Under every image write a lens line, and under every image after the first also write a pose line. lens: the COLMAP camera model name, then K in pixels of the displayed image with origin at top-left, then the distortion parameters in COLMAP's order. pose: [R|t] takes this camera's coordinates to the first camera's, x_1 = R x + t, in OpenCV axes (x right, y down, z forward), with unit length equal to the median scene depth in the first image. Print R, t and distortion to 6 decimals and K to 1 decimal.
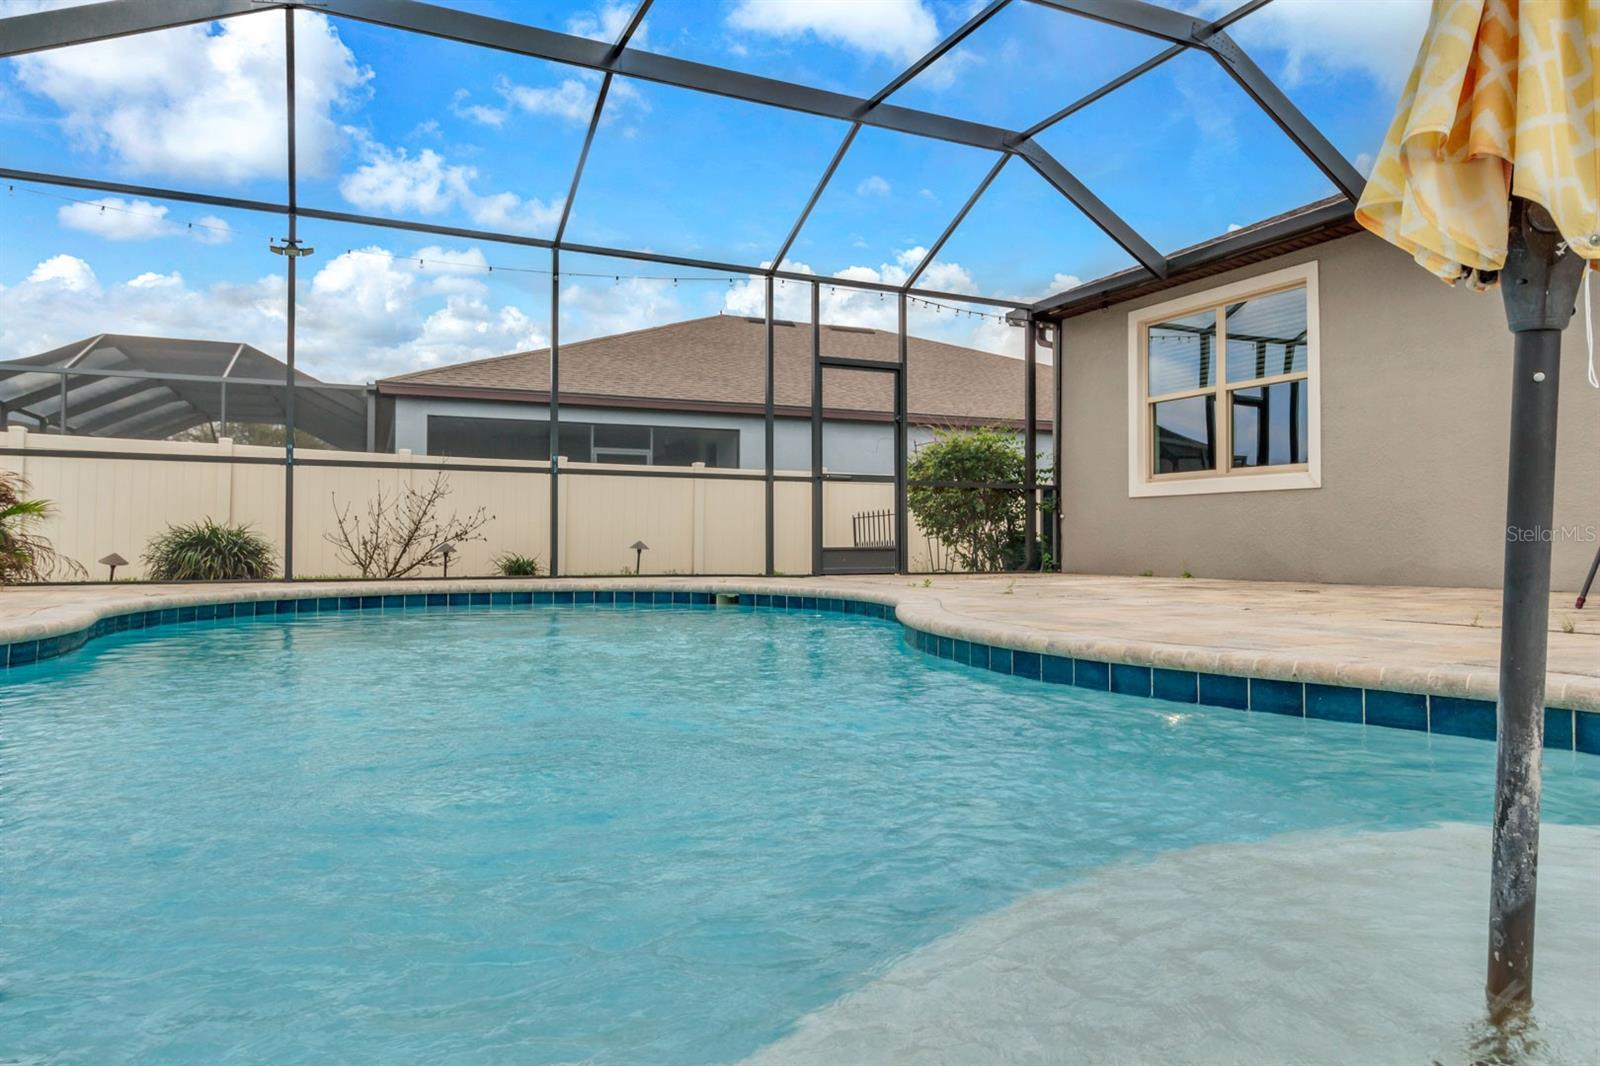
lens RADIAL K [[1001.3, 0, 789.5], [0, 1001.3, 508.9], [0, 0, 1]] dist [0.004958, 0.001597]
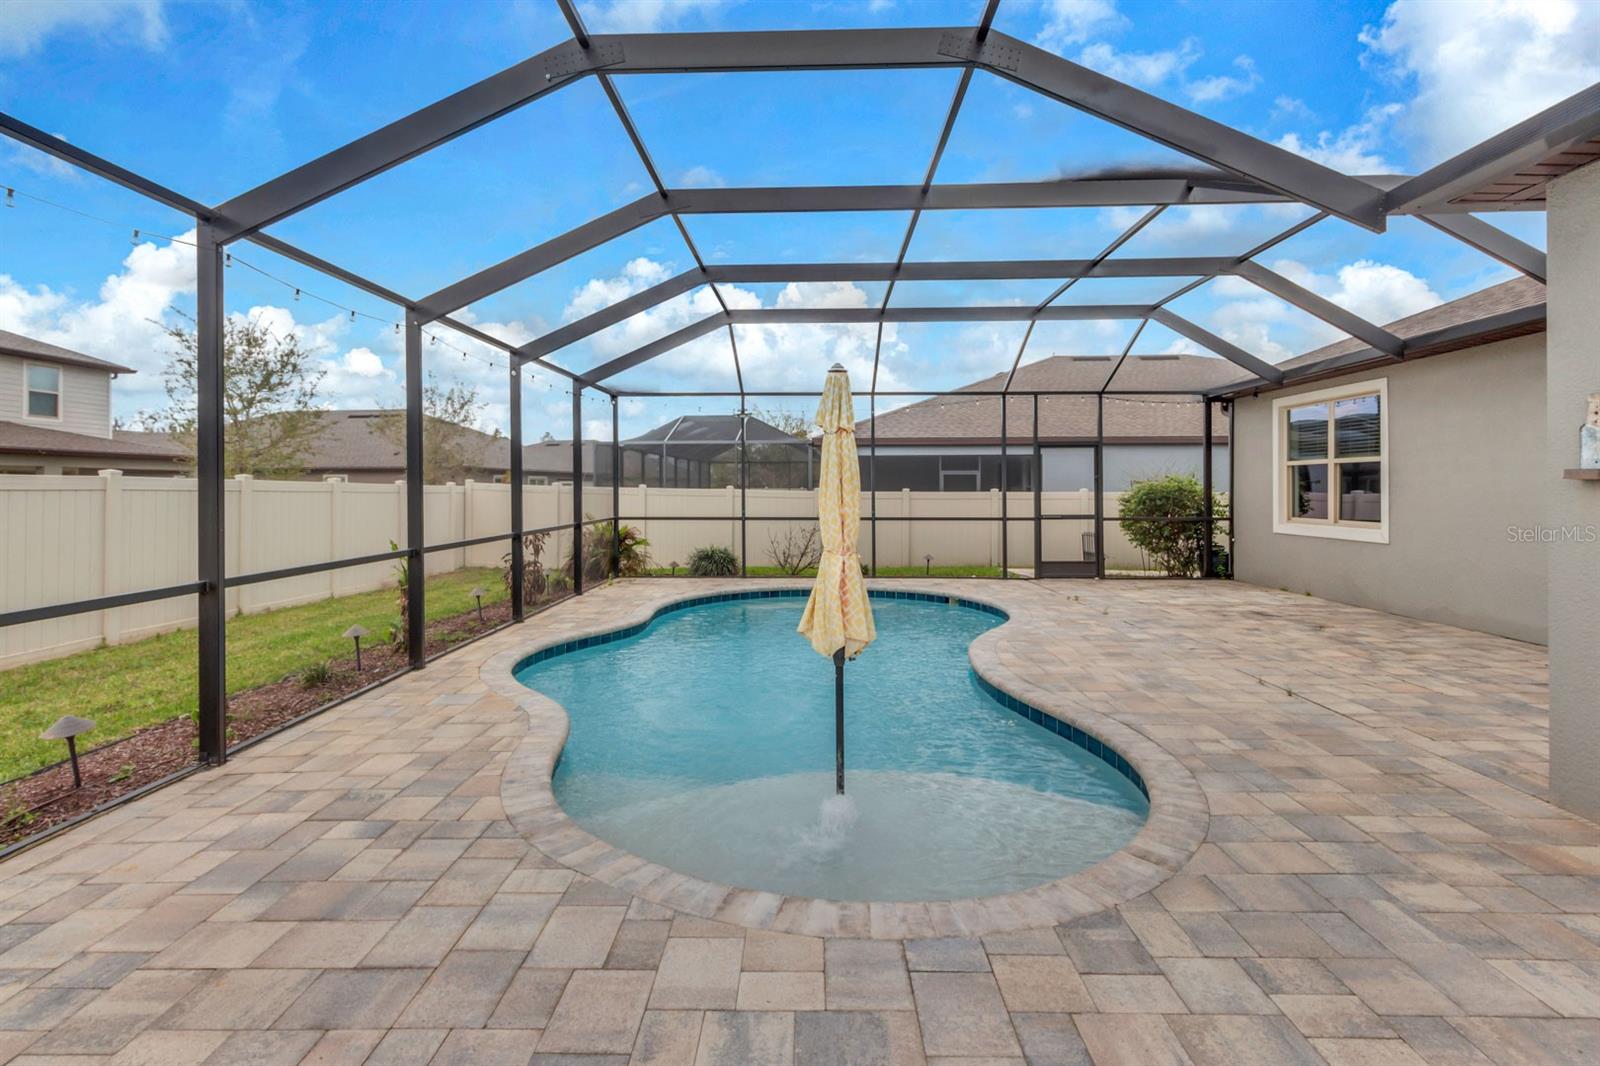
lens RADIAL K [[752.4, 0, 804.0], [0, 752.4, 484.2], [0, 0, 1]] dist [0.001022, -0.000051]
pose [[0.890874, -0.004388, -0.454229, 0.225179], [0.018362, 0.999484, 0.026357, -0.114719], [0.453879, -0.031821, 0.890495, -0.222158]]
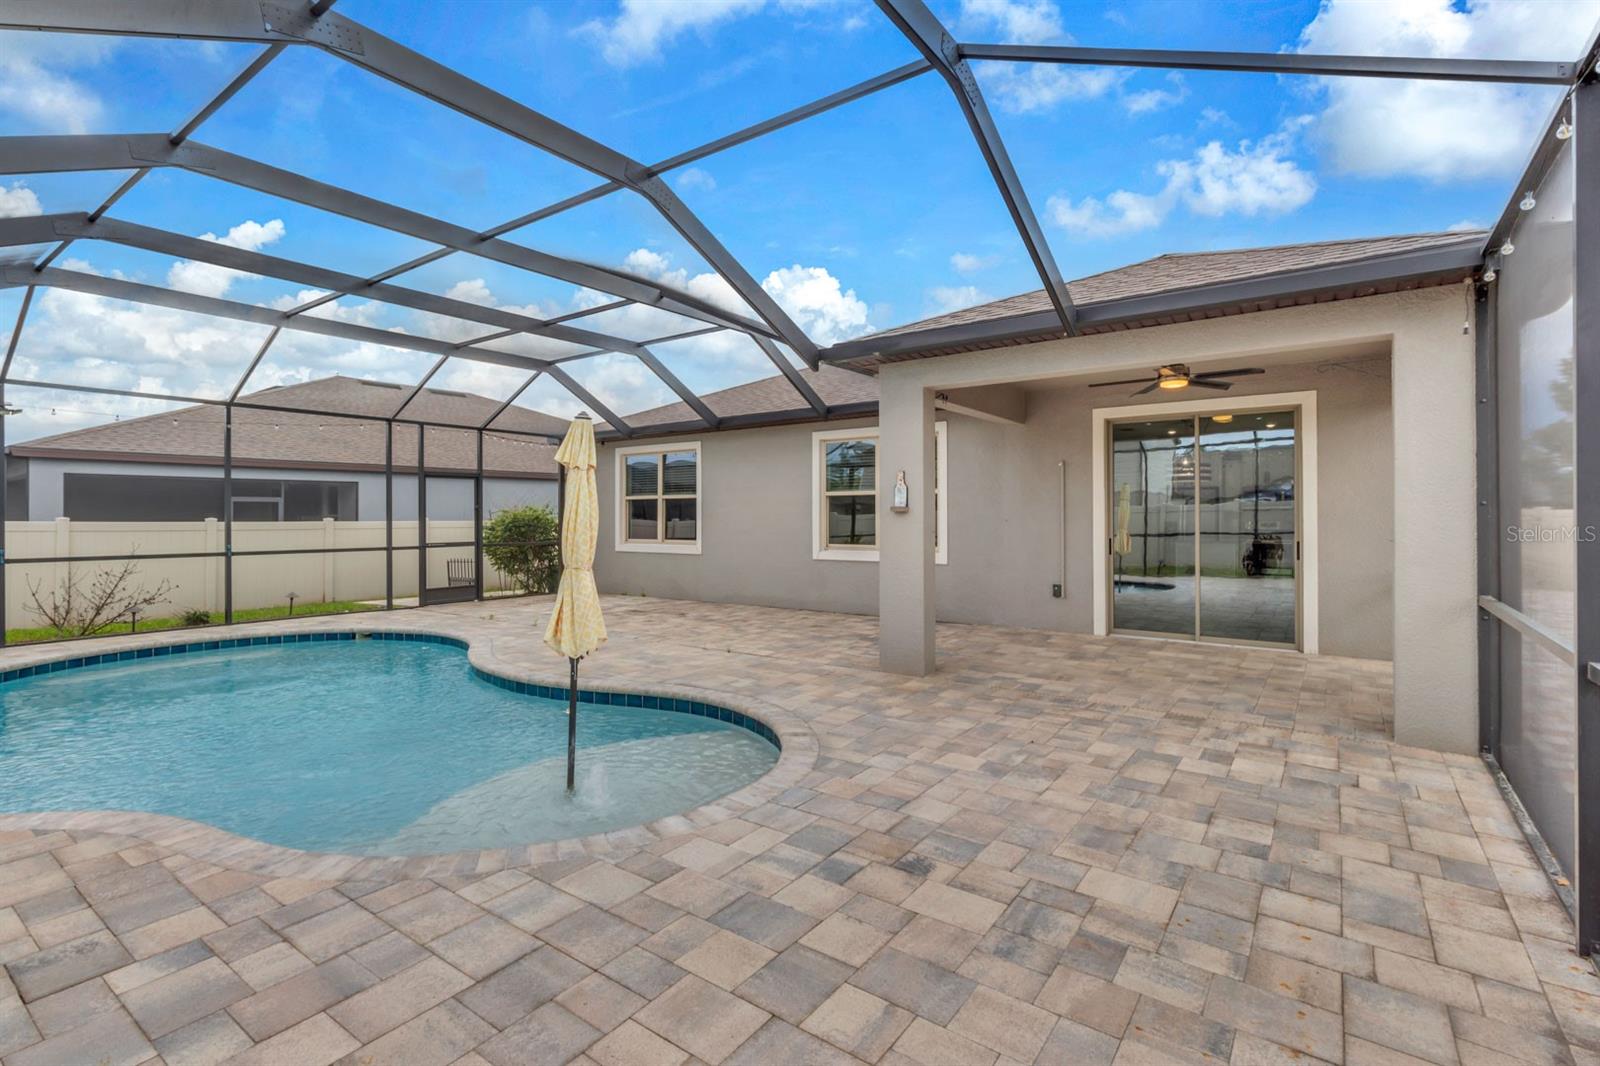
lens RADIAL K [[750.2, 0, 794.4], [0, 750.2, 514.9], [0, 0, 1]] dist [0.001928, 0.000255]
pose [[0.881051, -0.002331, 0.473016, -0.015321], [-0.013528, 0.999455, 0.030122, -0.117876], [-0.472828, -0.032937, 0.880539, -0.328778]]
